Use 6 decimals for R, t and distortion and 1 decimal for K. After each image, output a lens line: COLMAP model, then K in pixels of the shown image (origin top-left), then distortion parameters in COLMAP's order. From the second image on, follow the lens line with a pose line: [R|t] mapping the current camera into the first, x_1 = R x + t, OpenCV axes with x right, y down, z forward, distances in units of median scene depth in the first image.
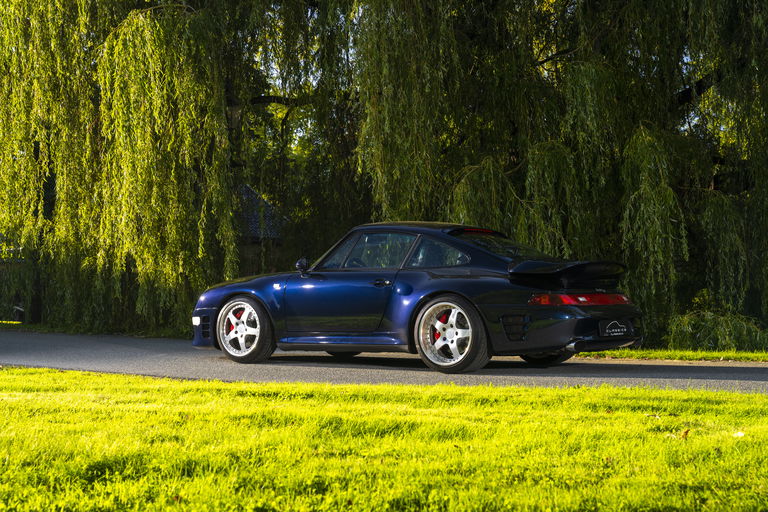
lens RADIAL K [[1164.6, 0, 384.0], [0, 1164.6, 256.0], [0, 0, 1]] dist [0.041570, 0.037484]
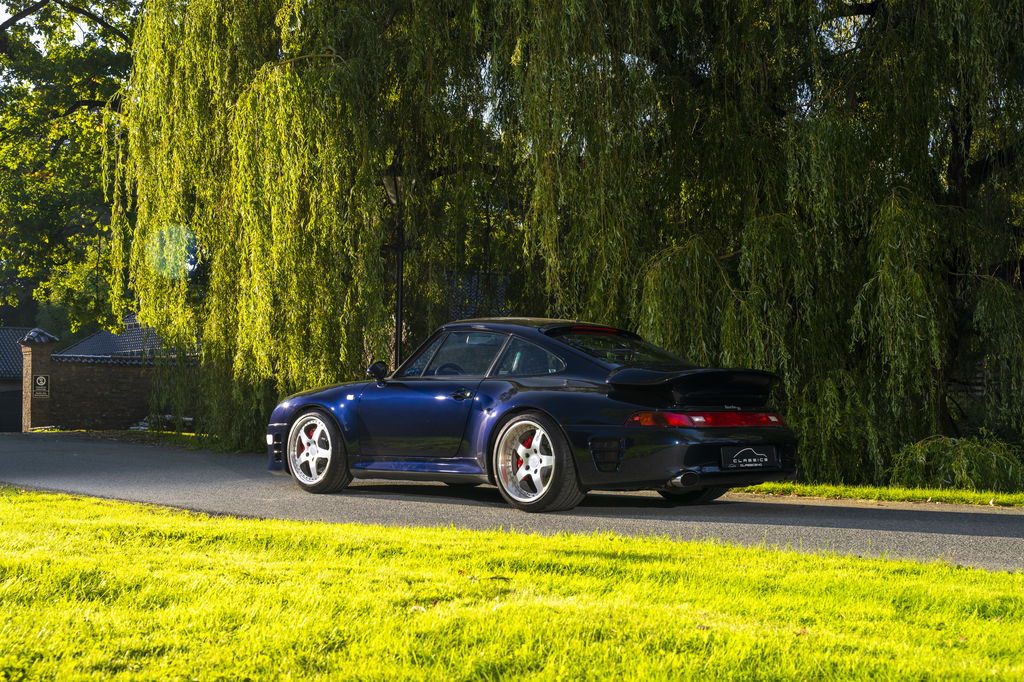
lens RADIAL K [[1439.5, 0, 512.0], [0, 1439.5, 341.0], [0, 0, 1]] dist [-0.018079, 0.029397]
pose [[0.984980, 0.003004, -0.172642, 0.186624], [-0.005167, 0.999914, -0.012080, -0.002032], [0.172591, 0.012791, 0.984910, 0.039134]]
